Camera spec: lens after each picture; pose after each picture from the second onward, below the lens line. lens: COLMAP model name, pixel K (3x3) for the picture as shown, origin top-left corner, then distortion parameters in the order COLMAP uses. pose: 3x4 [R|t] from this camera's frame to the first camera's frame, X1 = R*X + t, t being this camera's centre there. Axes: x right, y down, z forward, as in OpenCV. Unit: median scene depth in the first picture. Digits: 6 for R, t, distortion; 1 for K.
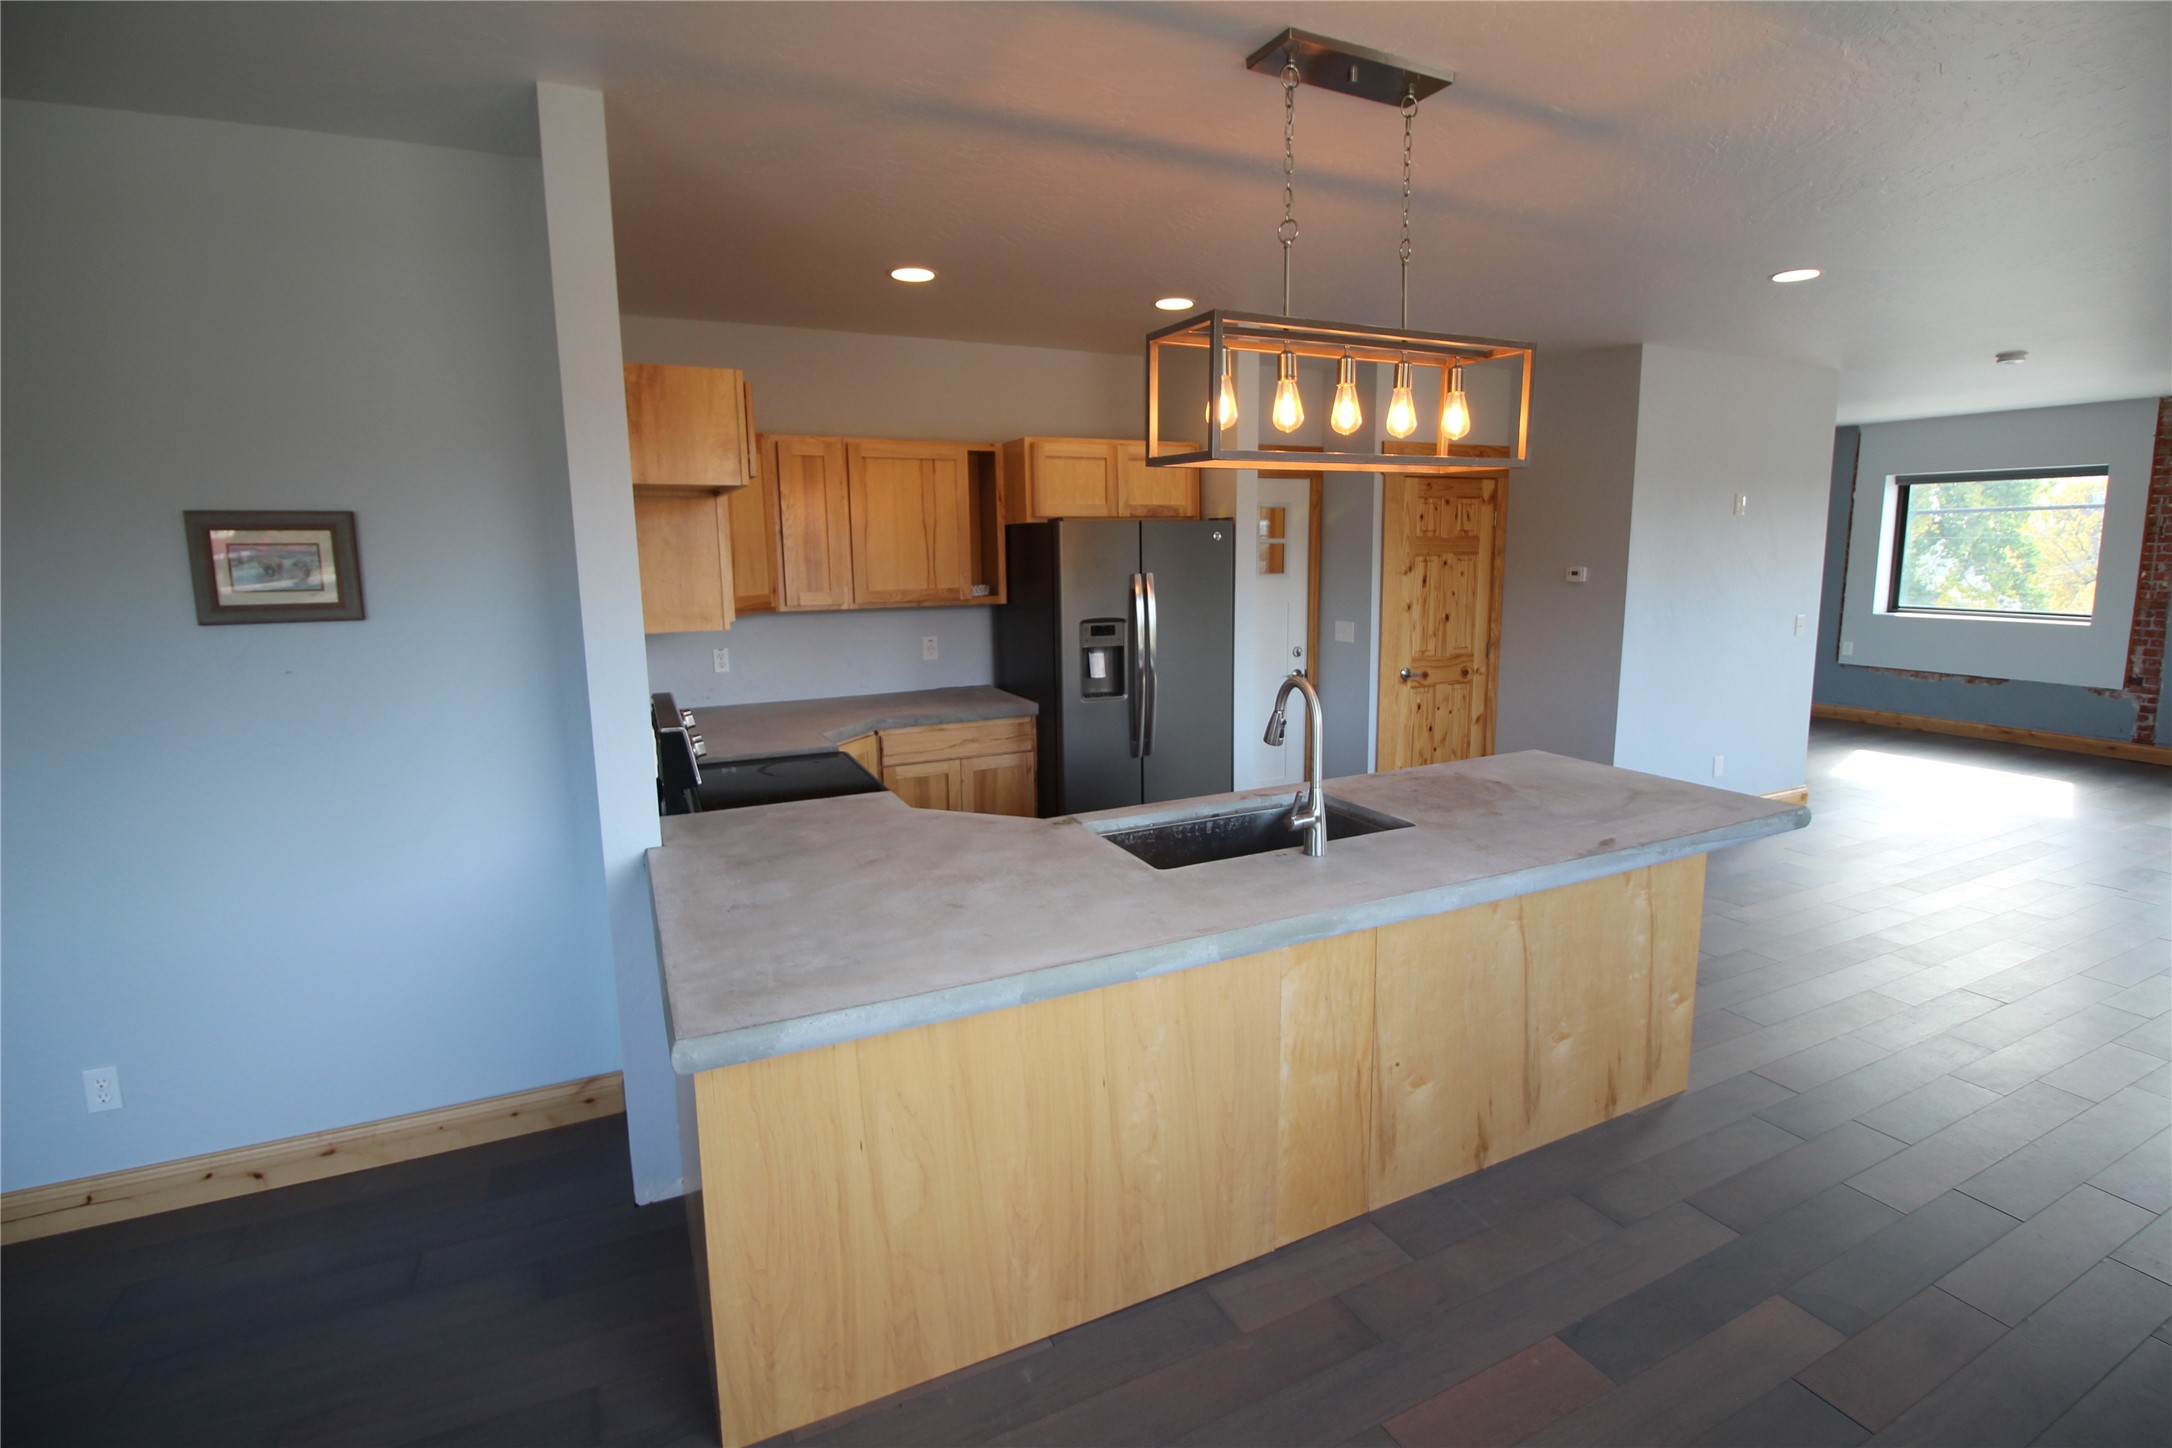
lens RADIAL K [[1014.9, 0, 1097.3], [0, 1014.9, 709.0], [0, 0, 1]] dist [-0.015098, -0.001976]
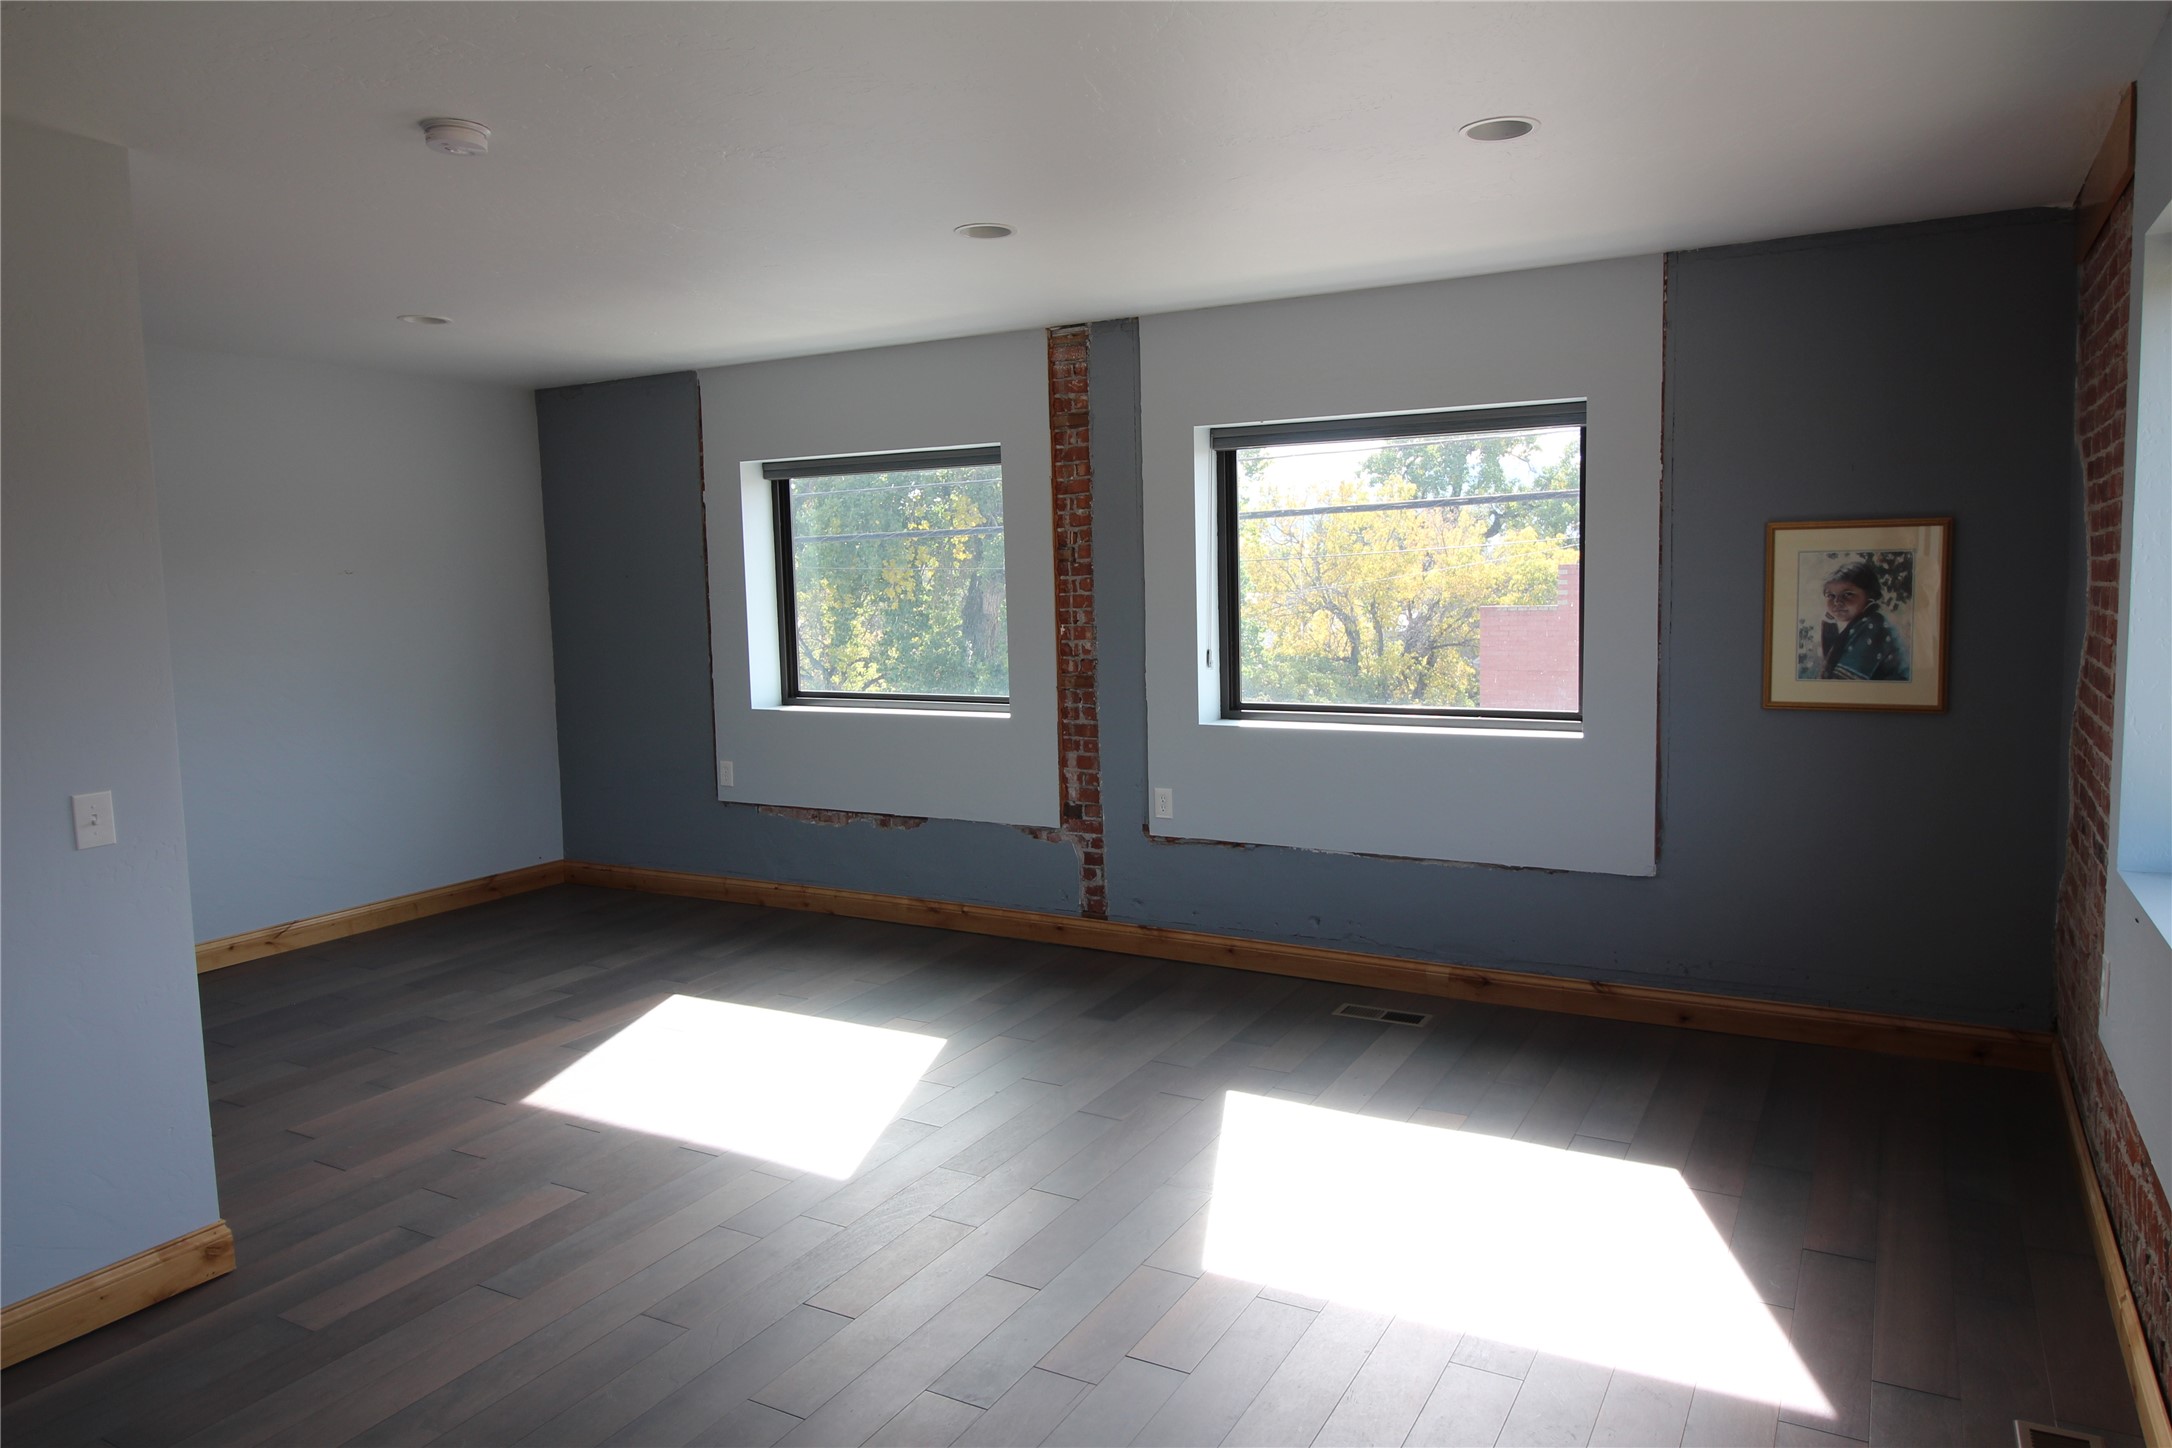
lens RADIAL K [[1387.4, 0, 1092.8], [0, 1387.4, 719.8], [0, 0, 1]] dist [-0.001495, -0.000179]
pose [[0.835162, -0.069488, 0.545596, 0.613725], [0.102372, 0.994292, -0.030070, -0.055968], [-0.540392, 0.080967, 0.837508, 0.310434]]
